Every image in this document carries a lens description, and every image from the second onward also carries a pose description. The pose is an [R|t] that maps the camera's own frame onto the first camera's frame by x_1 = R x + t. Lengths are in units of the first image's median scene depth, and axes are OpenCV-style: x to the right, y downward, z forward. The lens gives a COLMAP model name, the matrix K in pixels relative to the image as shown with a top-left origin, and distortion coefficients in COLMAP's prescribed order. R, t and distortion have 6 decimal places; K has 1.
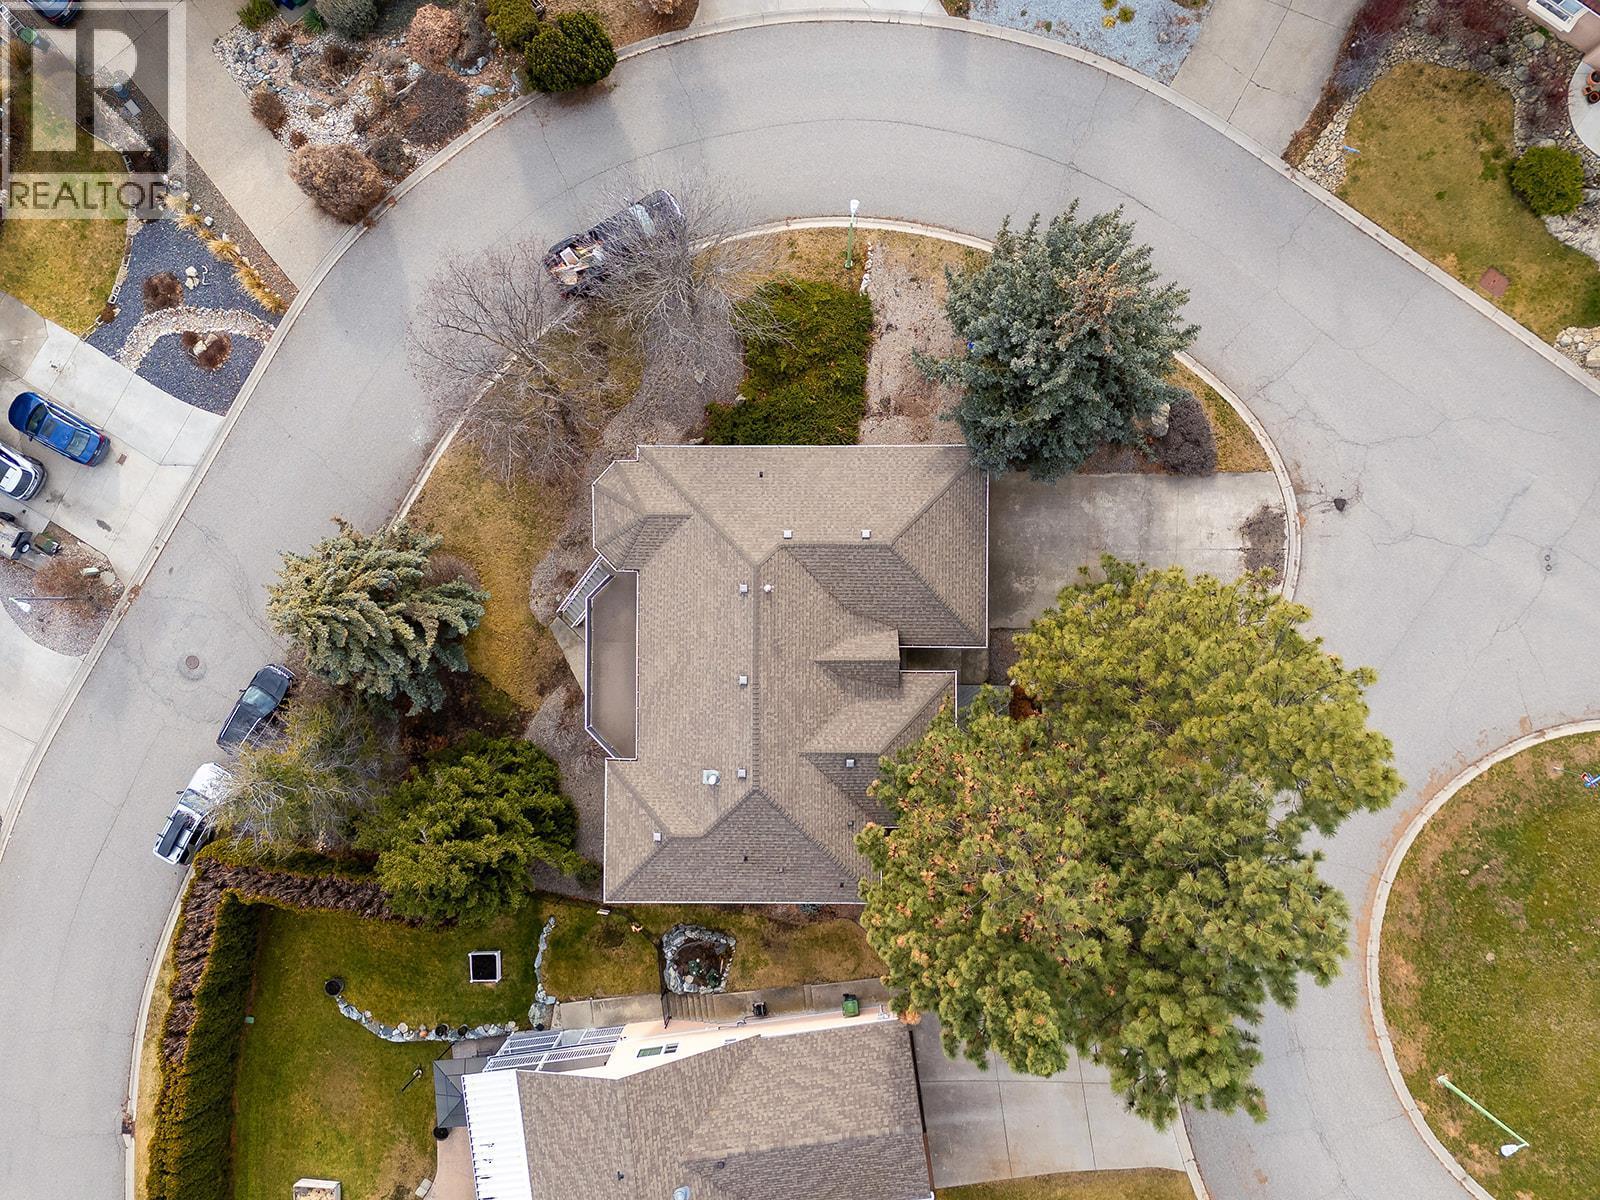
lens RADIAL K [[1181.5, 0, 800.0], [0, 1181.5, 600.0], [0, 0, 1]] dist [0.074790, -0.053745]
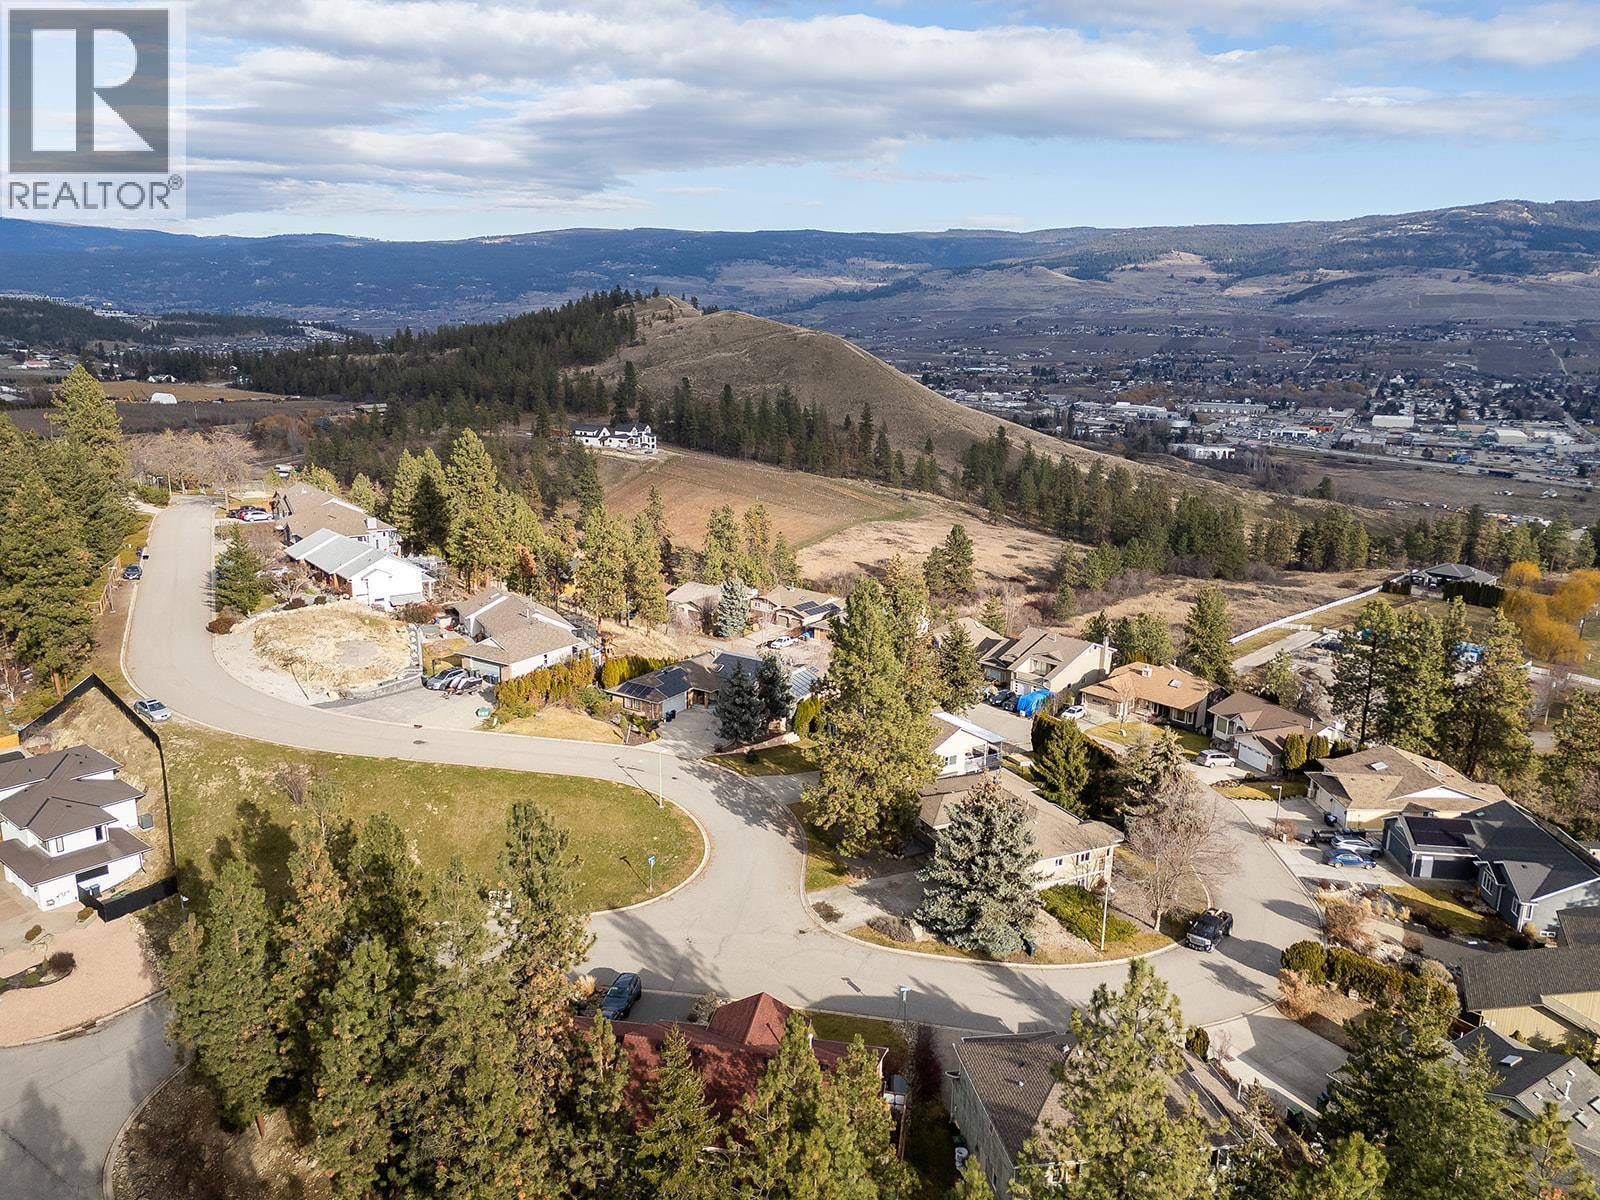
lens RADIAL K [[1174.7, 0, 807.1], [0, 1174.7, 592.6], [0, 0, 1]] dist [0.069788, -0.048908]
pose [[-0.894692, 0.103893, -0.434433, 1.166750], [-0.446682, -0.209679, 0.869776, -1.536922], [-0.000728, 0.972235, 0.234006, 0.064921]]
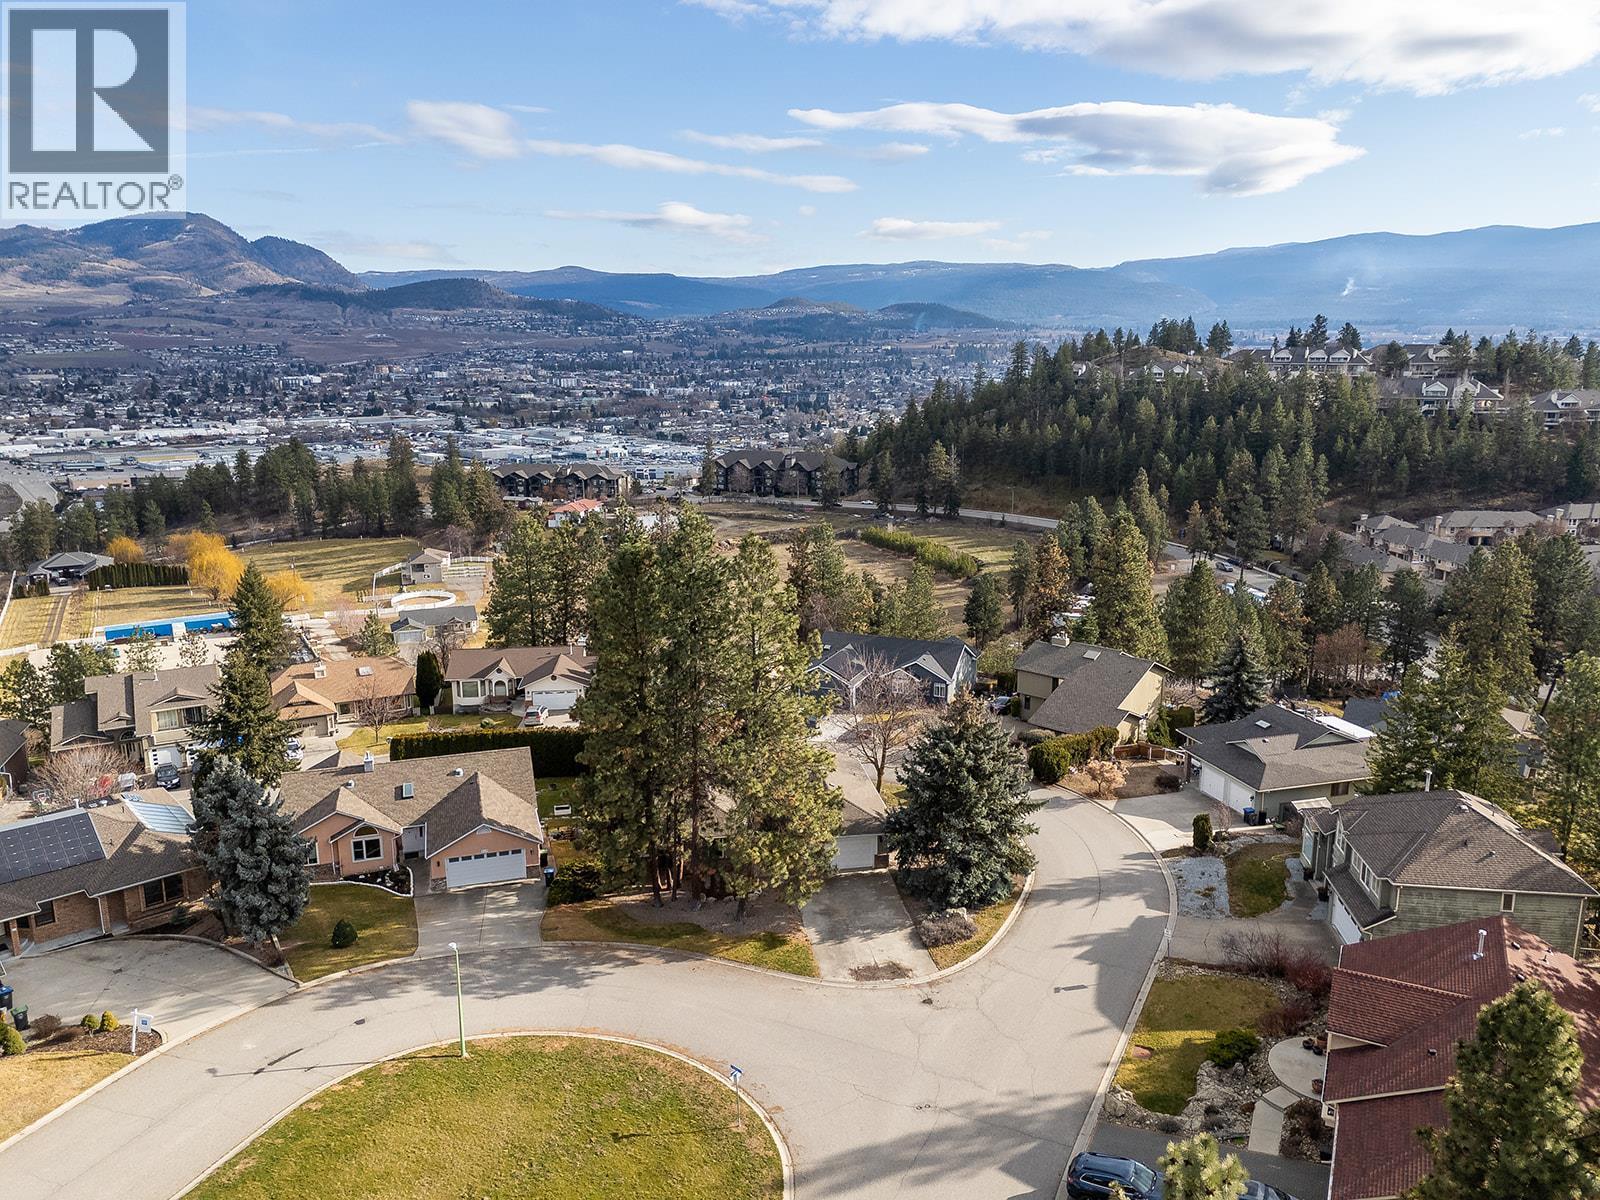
lens RADIAL K [[1170.9, 0, 812.1], [0, 1170.9, 593.7], [0, 0, 1]] dist [0.088645, -0.106451]
pose [[0.167480, 0.233435, -0.957841, 1.509214], [-0.985873, 0.041775, -0.162200, 0.222608], [0.002151, 0.971475, 0.237134, 0.281014]]
